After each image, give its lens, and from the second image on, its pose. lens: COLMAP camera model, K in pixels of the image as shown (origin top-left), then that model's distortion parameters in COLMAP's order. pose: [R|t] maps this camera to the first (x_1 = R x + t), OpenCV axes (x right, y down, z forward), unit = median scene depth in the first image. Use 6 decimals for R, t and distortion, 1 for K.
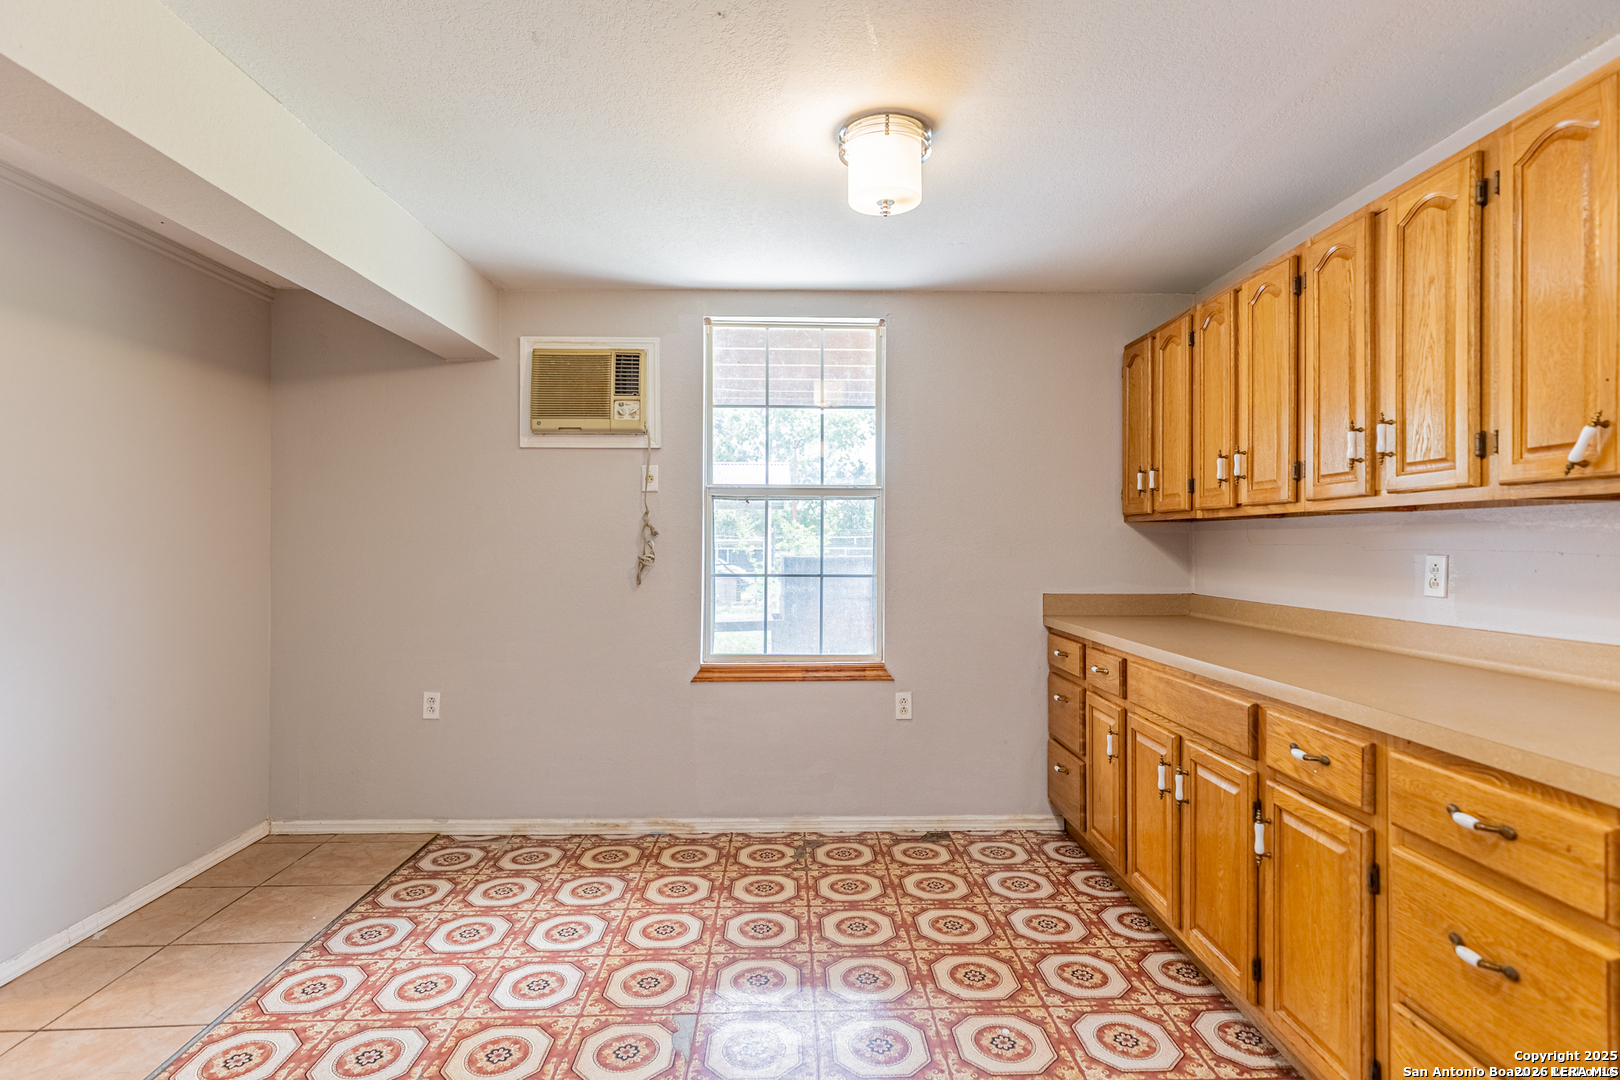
lens RADIAL K [[806.9, 0, 813.5], [0, 806.9, 535.8], [0, 0, 1]] dist [0.000551, 0.000917]
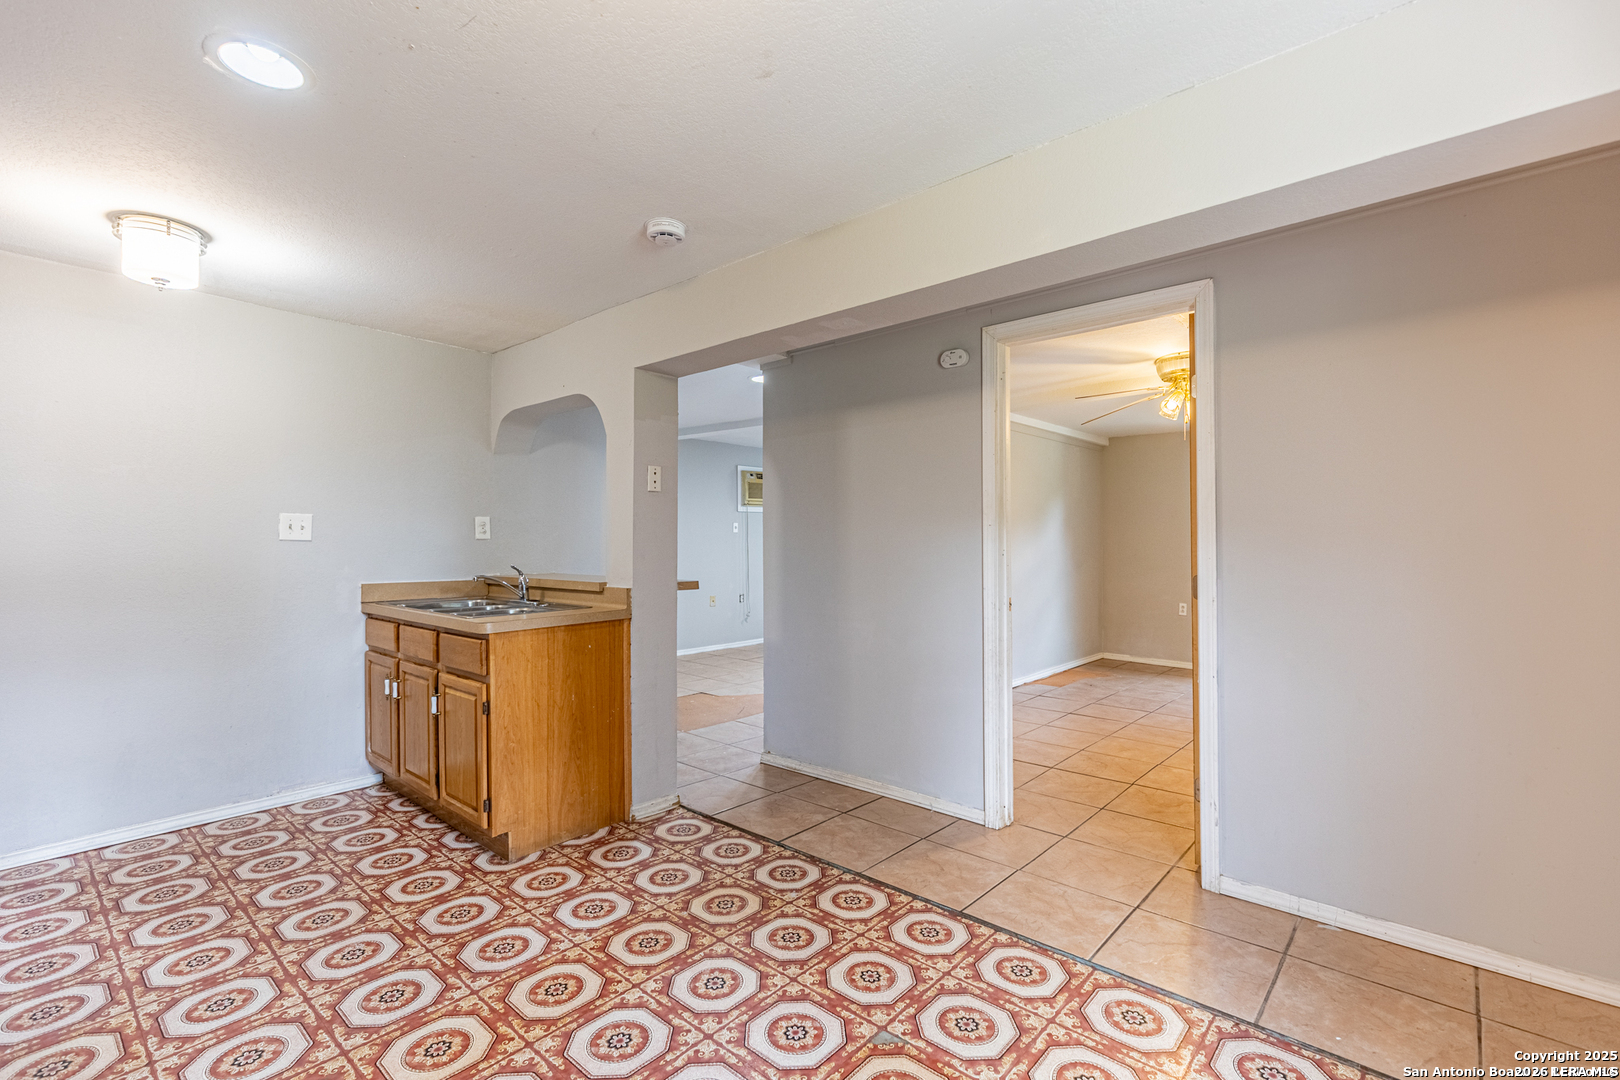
lens RADIAL K [[727.2, 0, 817.5], [0, 727.2, 539.8], [0, 0, 1]] dist [0.010202, -0.002113]
pose [[-0.684474, 0.001666, -0.729036, 0.180850], [0.006264, 0.999974, -0.003595, 0.006258], [0.729011, -0.007028, -0.684466, 0.969550]]
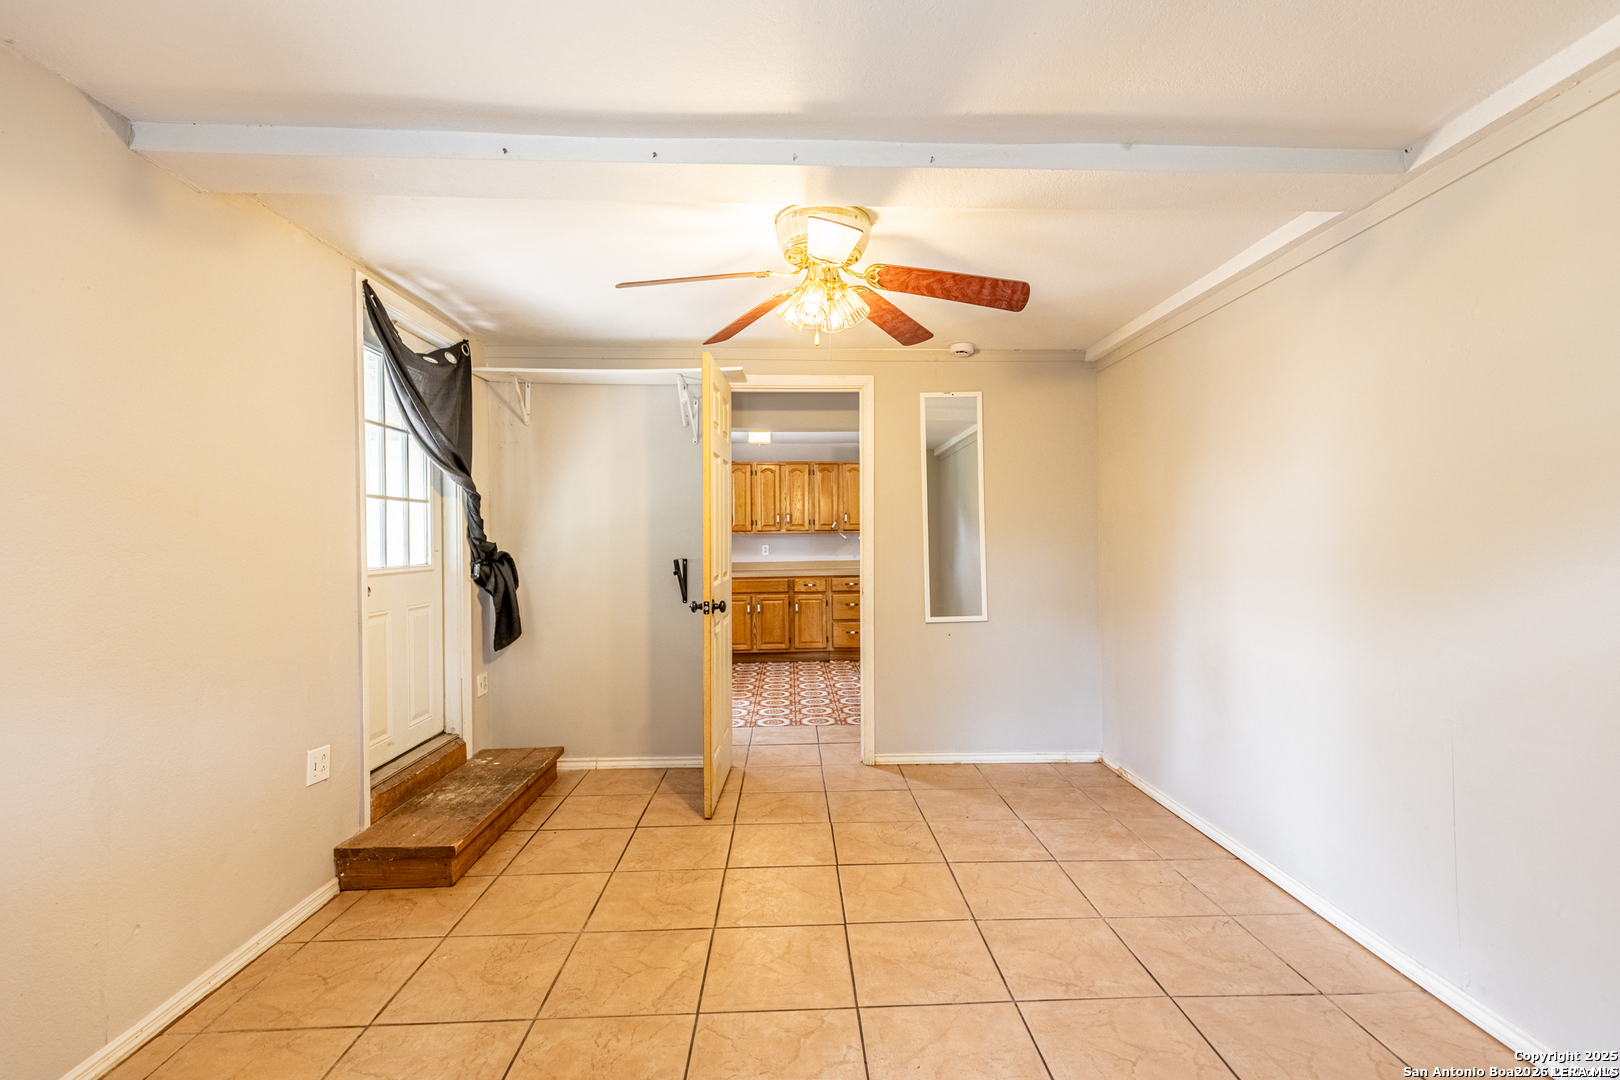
lens RADIAL K [[727.2, 0, 815.4], [0, 727.2, 534.3], [0, 0, 1]] dist [0.010202, -0.002113]
pose [[-0.005776, 0.011102, 0.999922, -2.087399], [0.003946, 0.999931, -0.011079, 0.007793], [-0.999976, 0.003881, -0.005819, 0.550086]]
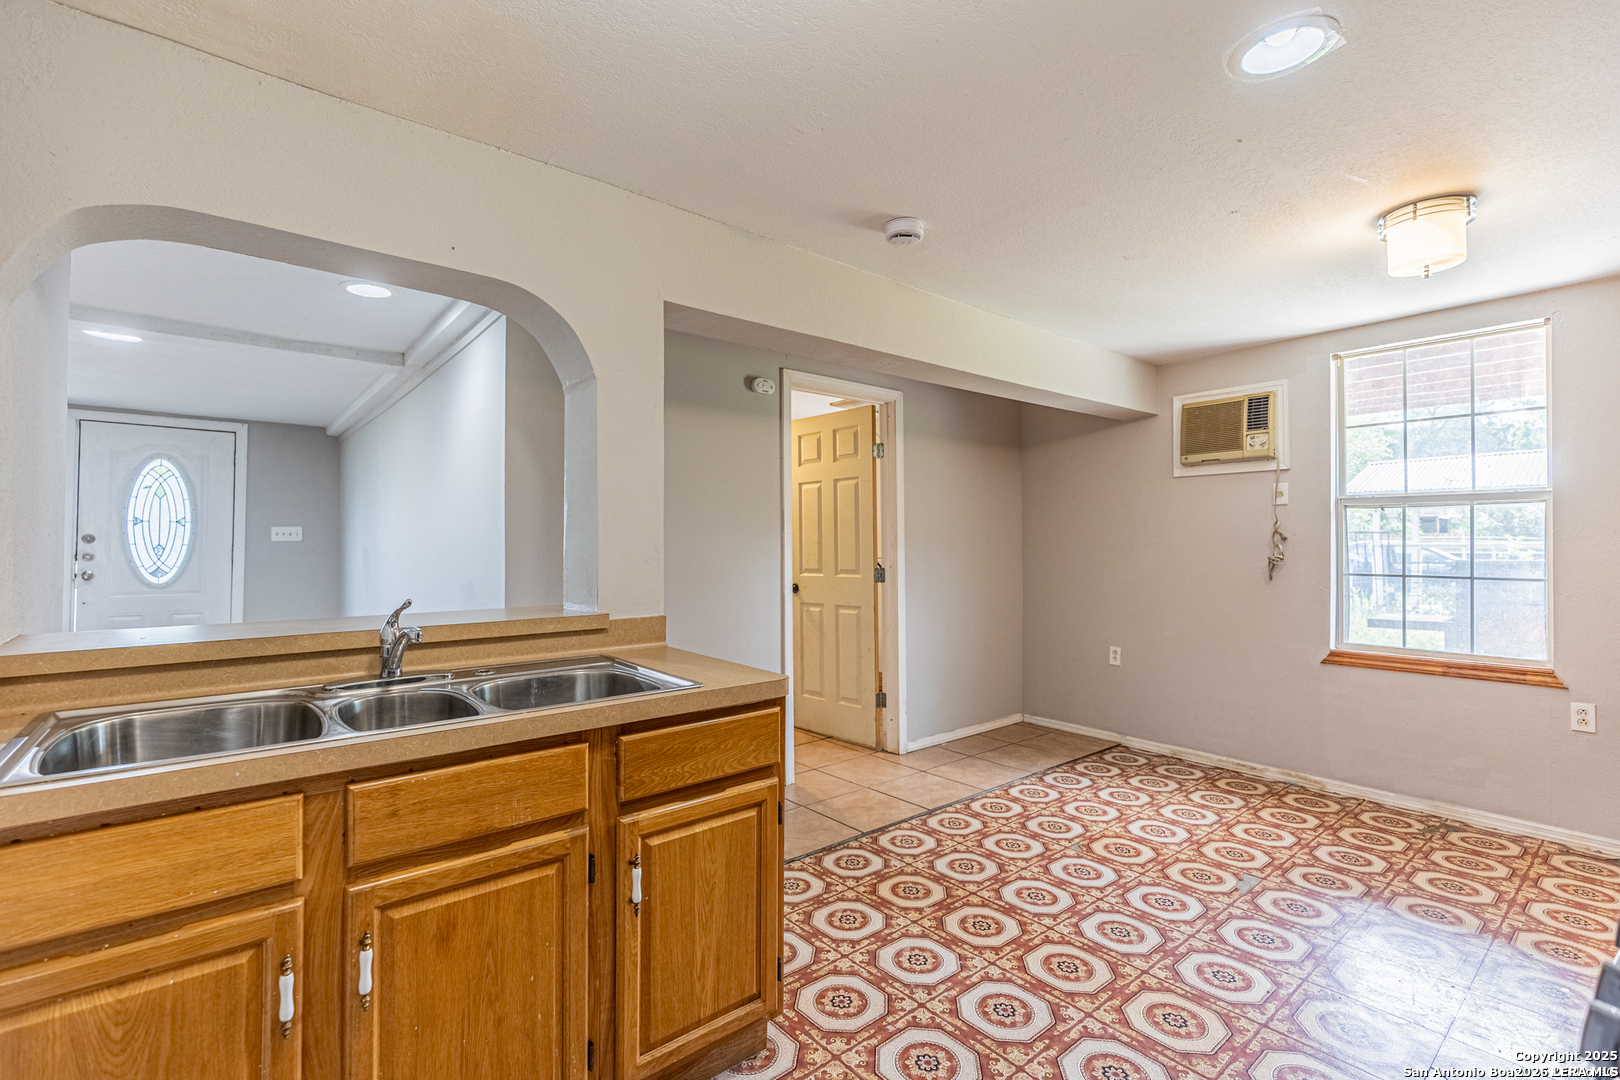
lens RADIAL K [[727.2, 0, 815.0], [0, 727.2, 534.9], [0, 0, 1]] dist [0.010202, -0.002113]
pose [[0.616060, -0.010904, -0.787624, 0.270989], [0.005890, 0.999940, -0.009237, -0.002650], [0.787677, 0.001052, 0.616087, -0.285776]]
